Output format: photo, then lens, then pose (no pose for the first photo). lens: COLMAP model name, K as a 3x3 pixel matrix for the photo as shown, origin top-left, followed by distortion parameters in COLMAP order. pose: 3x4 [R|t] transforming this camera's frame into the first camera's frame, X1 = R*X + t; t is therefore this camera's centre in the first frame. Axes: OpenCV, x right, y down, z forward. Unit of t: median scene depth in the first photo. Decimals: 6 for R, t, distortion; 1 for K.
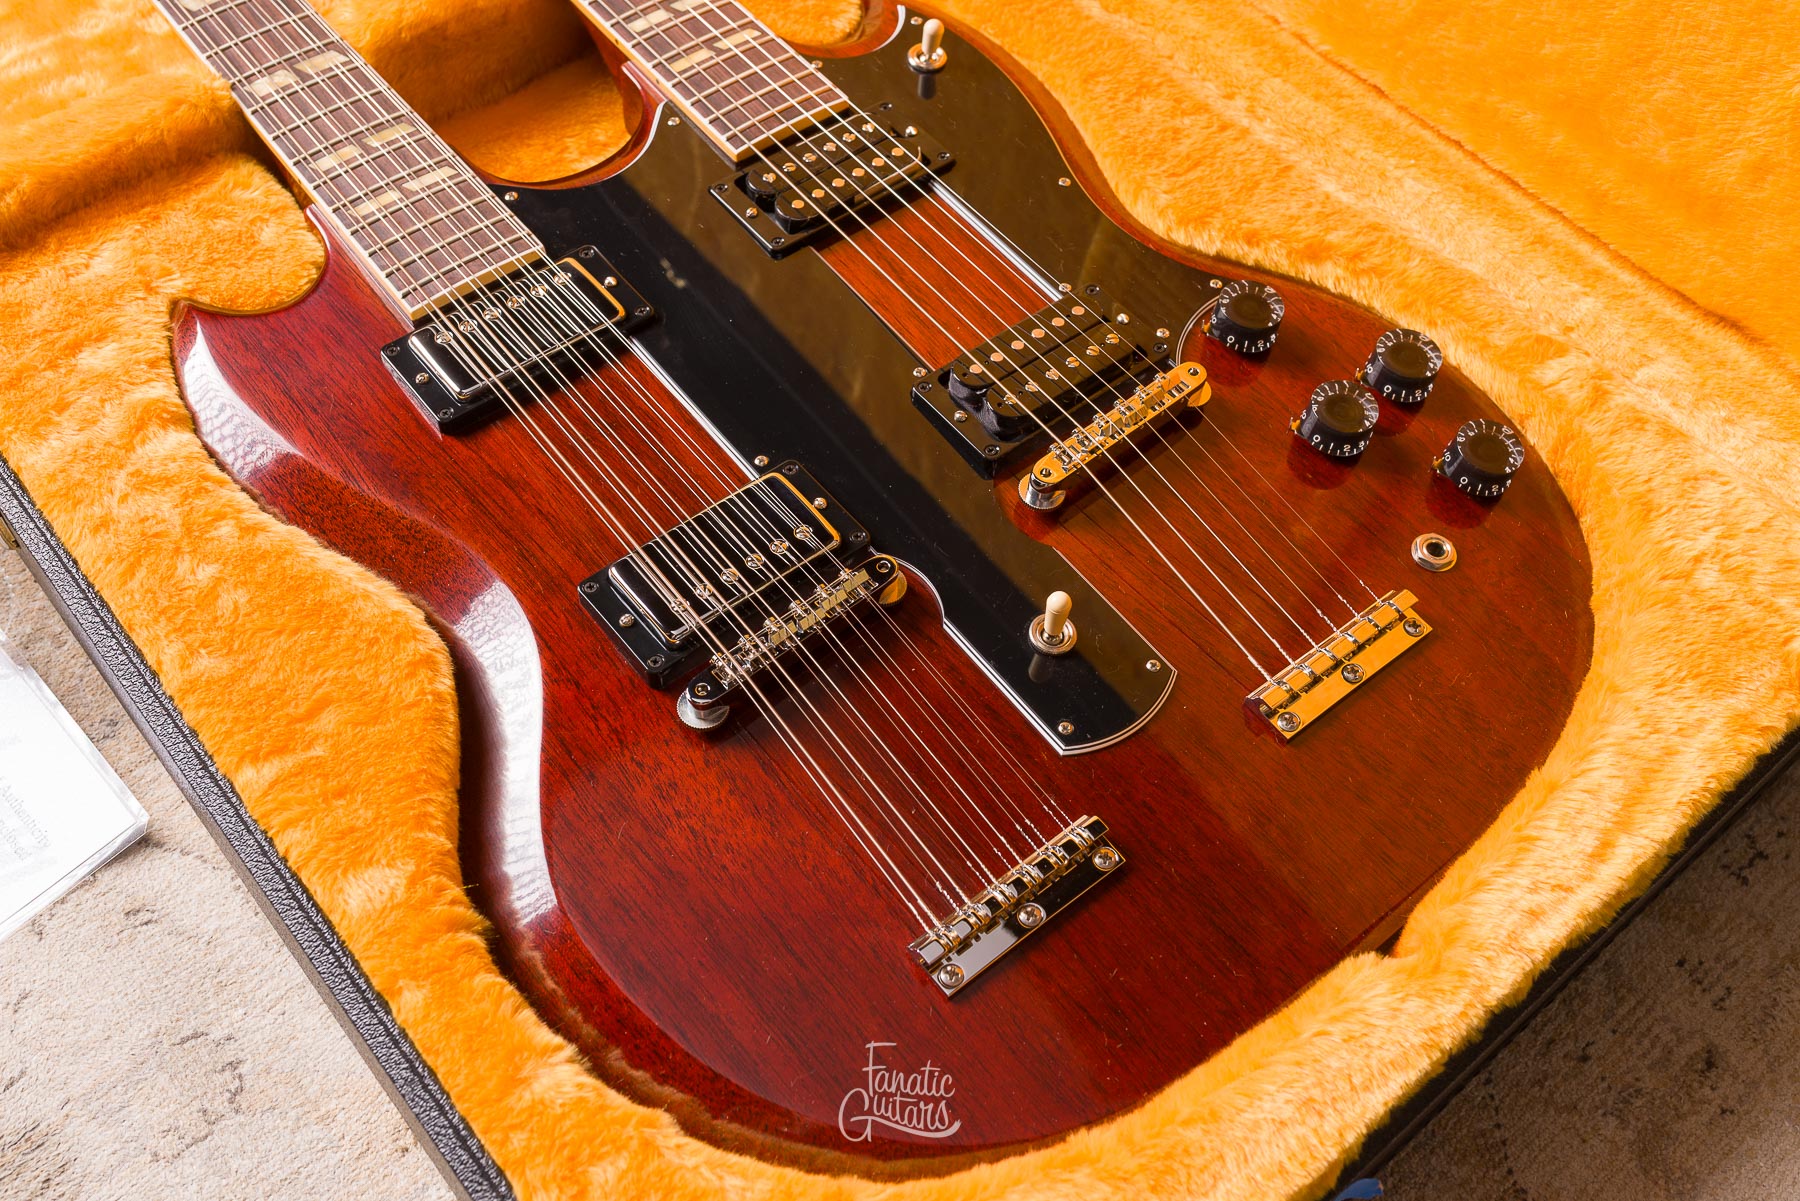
lens RADIAL K [[1733.8, 0, 900.3], [0, 1733.8, 613.2], [0, 0, 1]] dist [0.003714, 0.000000]
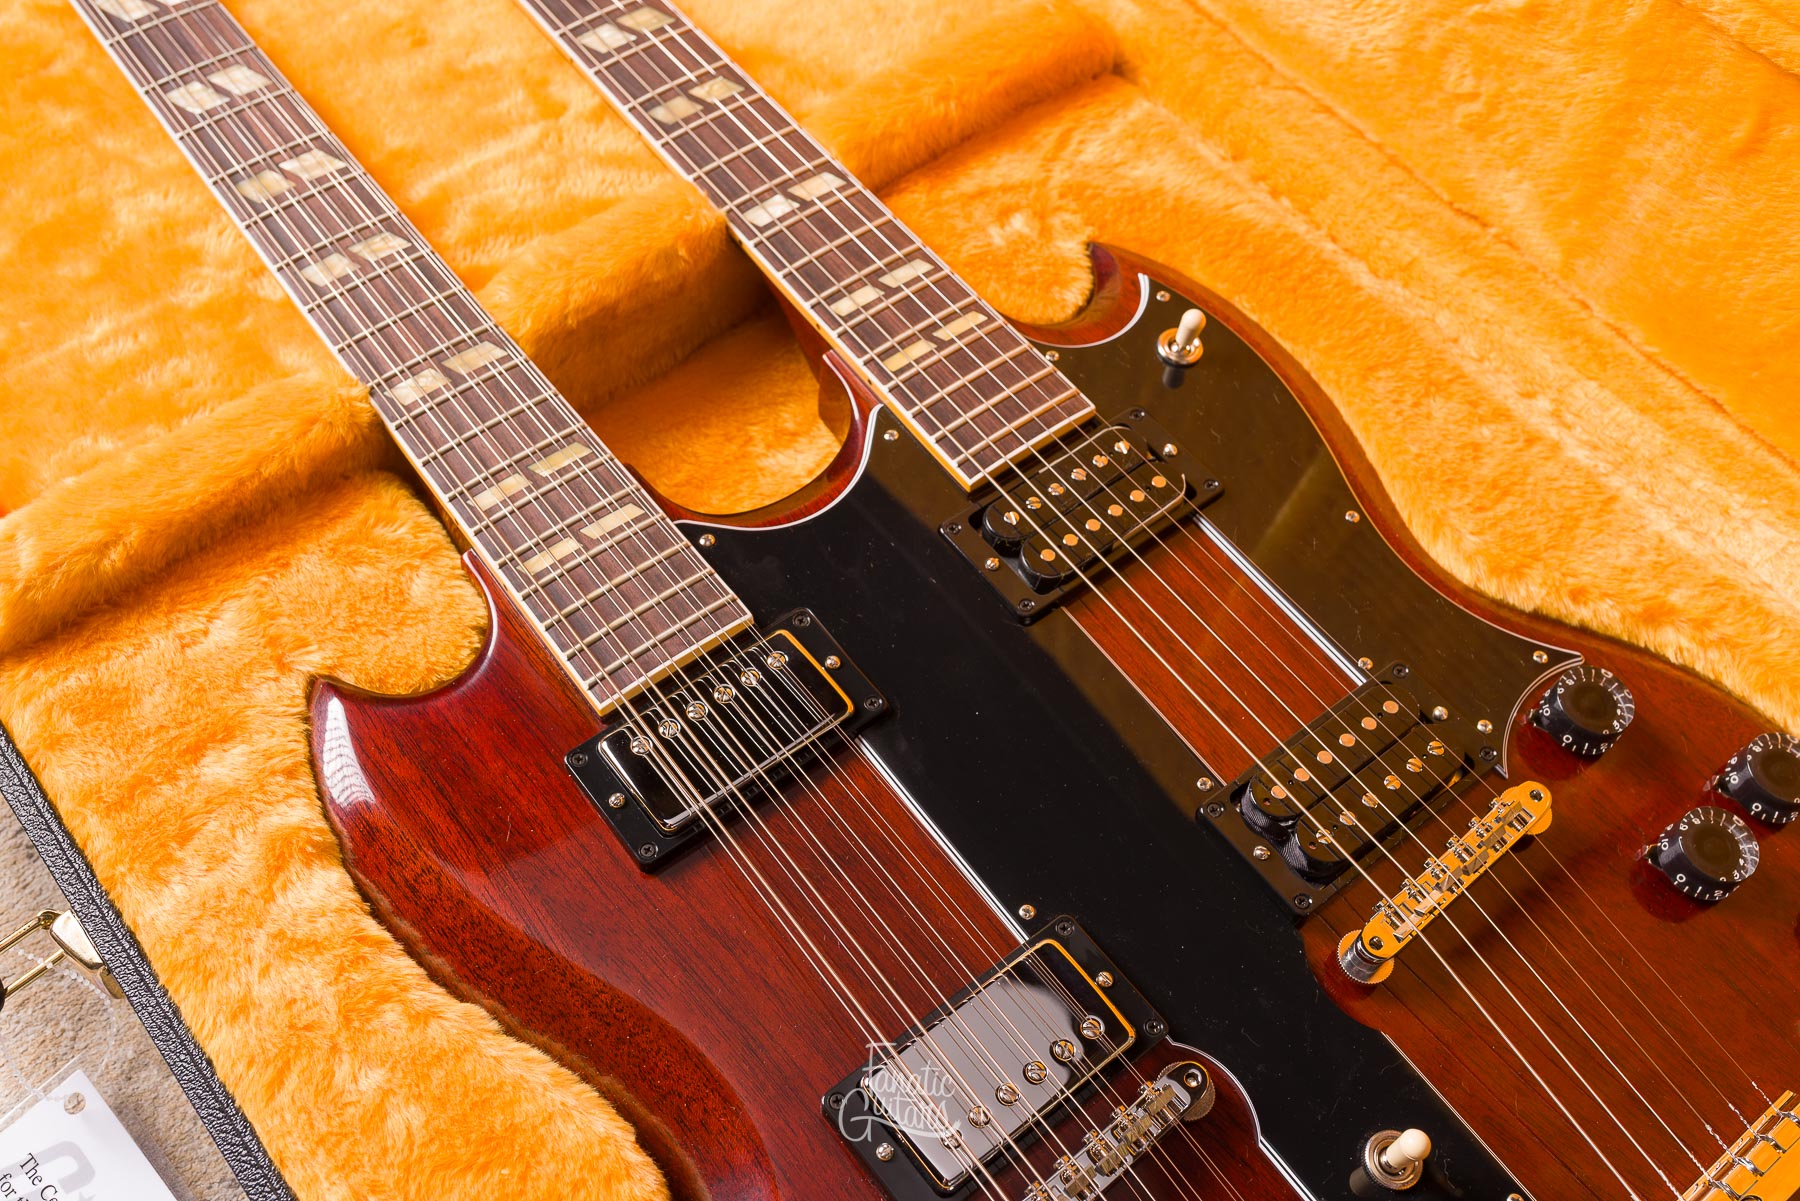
lens RADIAL K [[1733.8, 0, 898.4], [0, 1733.8, 614.3], [0, 0, 1]] dist [0.003714, 0.000000]
pose [[0.999826, 0.018000, 0.004873, -0.147659], [-0.018151, 0.999292, 0.032960, -0.255611], [-0.004276, -0.033043, 0.999445, 0.174579]]
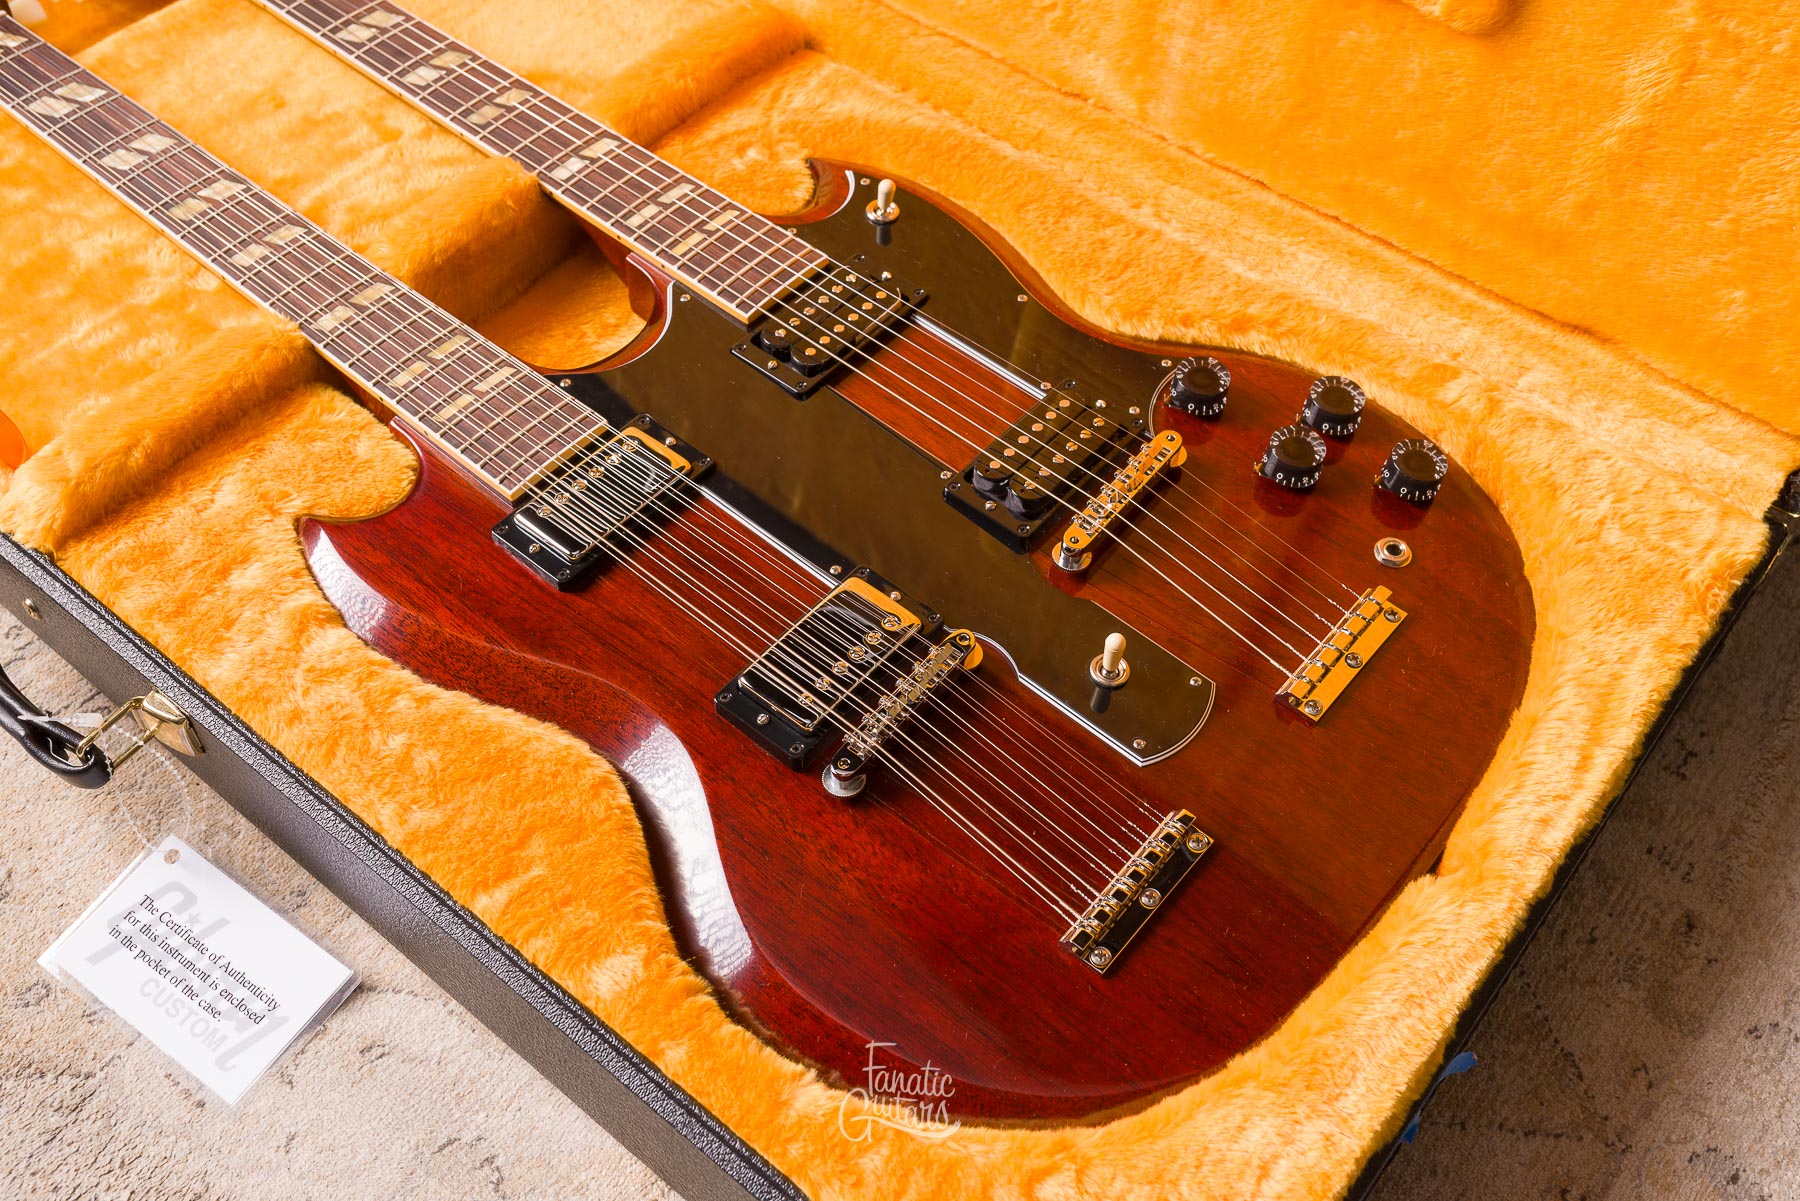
lens RADIAL K [[1733.8, 0, 900.6], [0, 1733.8, 611.0], [0, 0, 1]] dist [0.003714, 0.000000]
pose [[0.981409, -0.167463, 0.093766, -0.151664], [0.172520, 0.983803, -0.048662, 0.004892], [-0.084098, 0.063934, 0.994404, -0.175952]]
